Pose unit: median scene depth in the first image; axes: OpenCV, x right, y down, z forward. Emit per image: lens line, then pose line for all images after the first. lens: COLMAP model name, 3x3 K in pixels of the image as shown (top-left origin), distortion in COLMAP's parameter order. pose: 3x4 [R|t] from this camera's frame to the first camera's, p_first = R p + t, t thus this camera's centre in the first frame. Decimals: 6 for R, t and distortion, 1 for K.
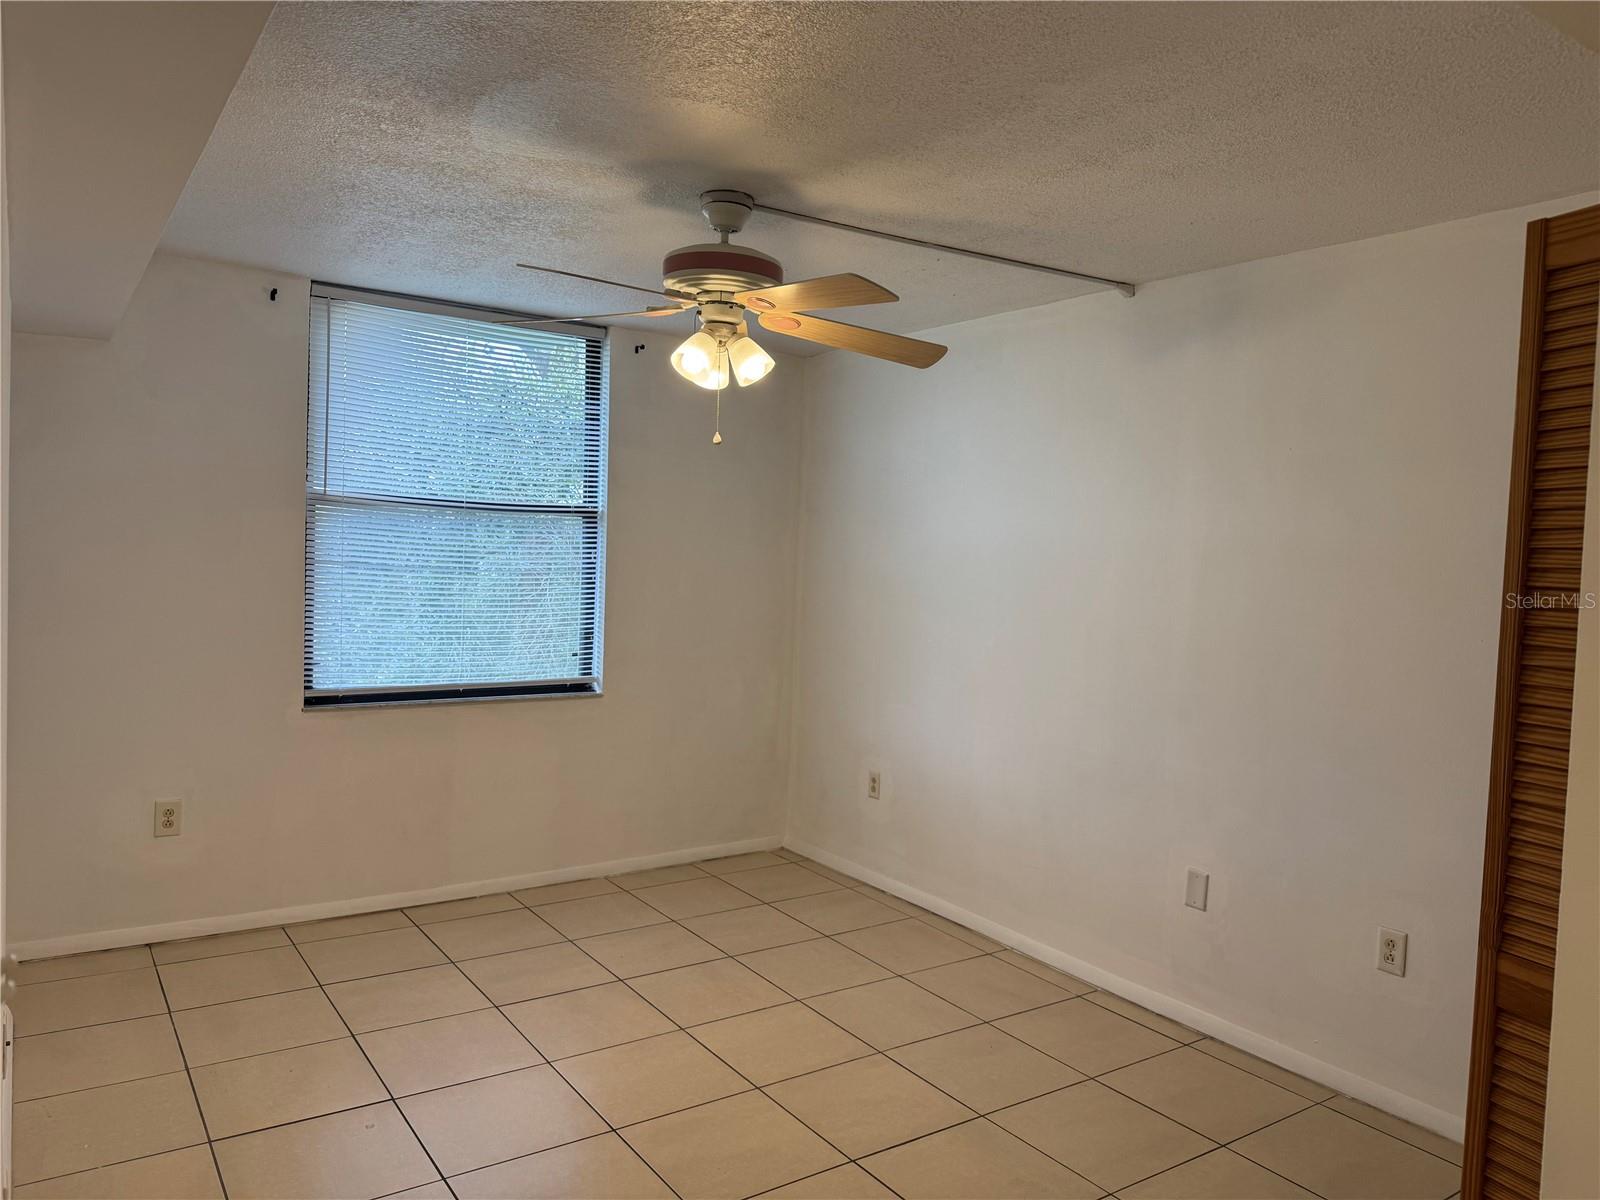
lens RADIAL K [[1112.7, 0, 810.3], [0, 1112.7, 607.1], [0, 0, 1]] dist [0.168245, -0.263104]
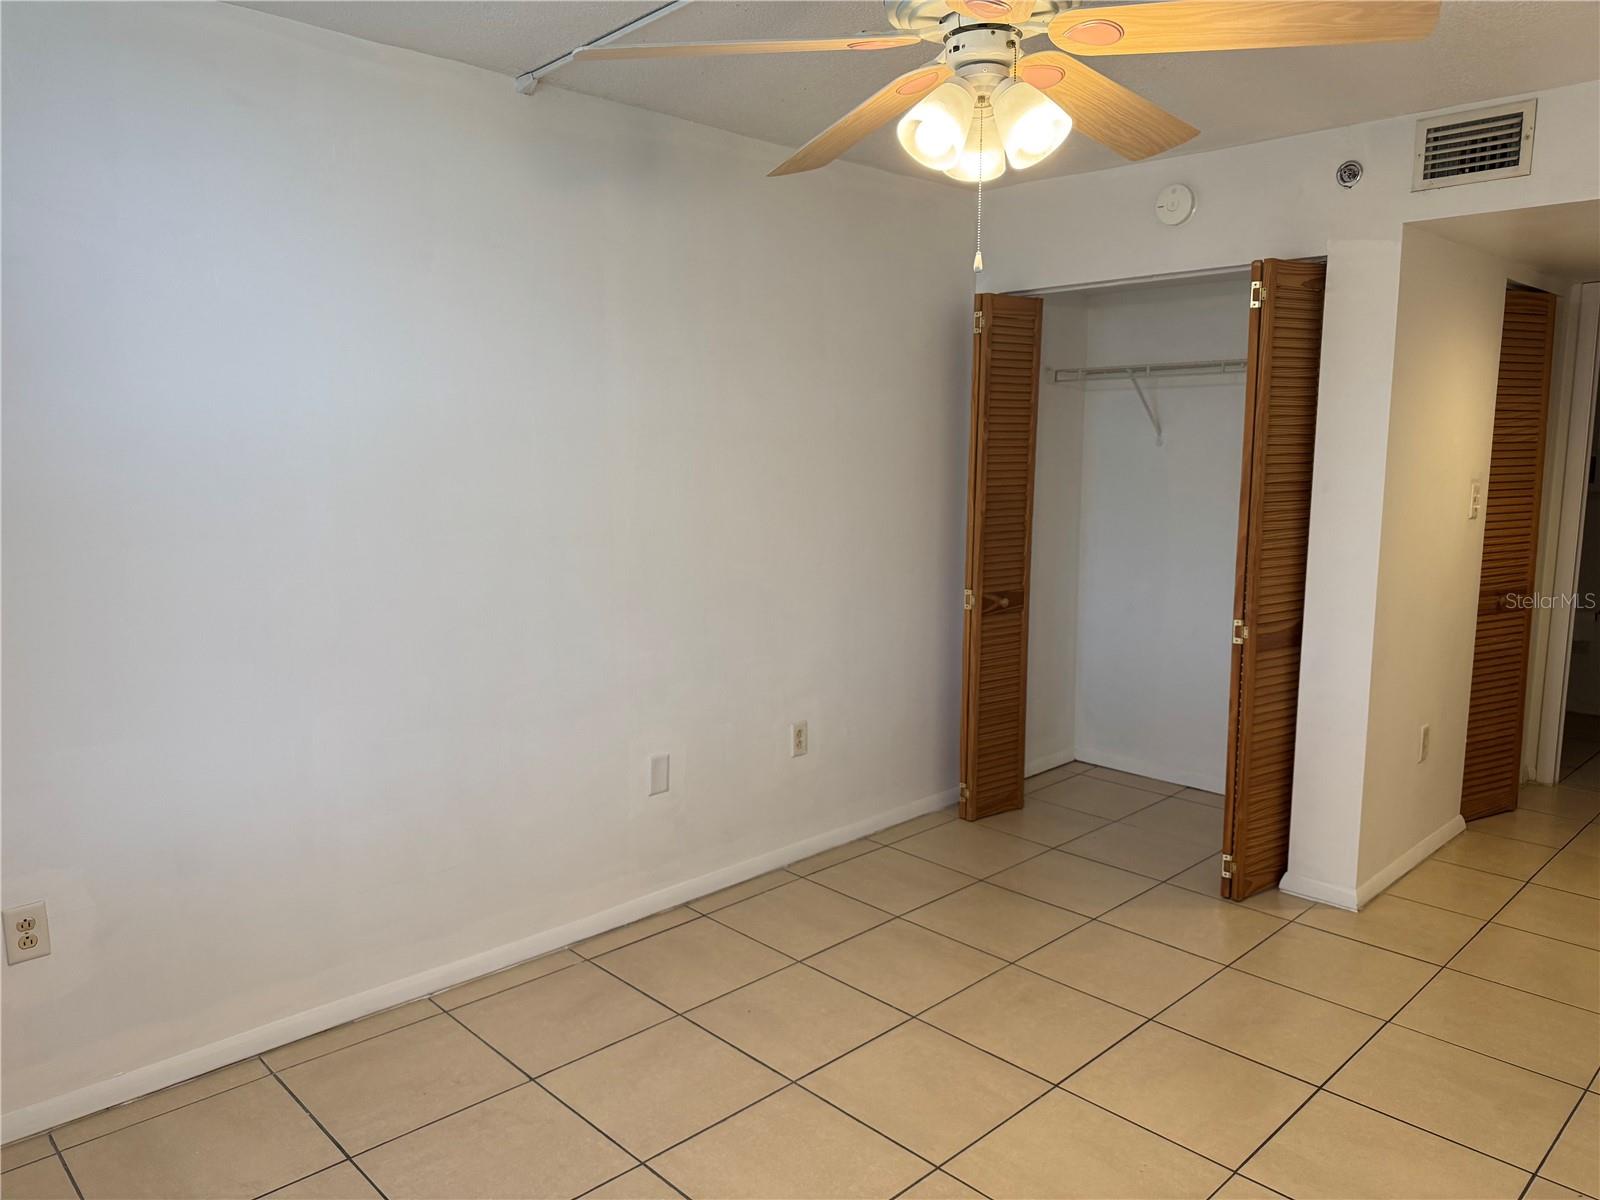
lens RADIAL K [[1129.4, 0, 806.4], [0, 1129.4, 596.8], [0, 0, 1]] dist [0.043038, -0.073066]
pose [[-0.161893, -0.171875, 0.971725, -0.604964], [0.045562, 0.982363, 0.181347, -0.073657], [-0.985756, 0.073632, -0.151207, 1.015606]]
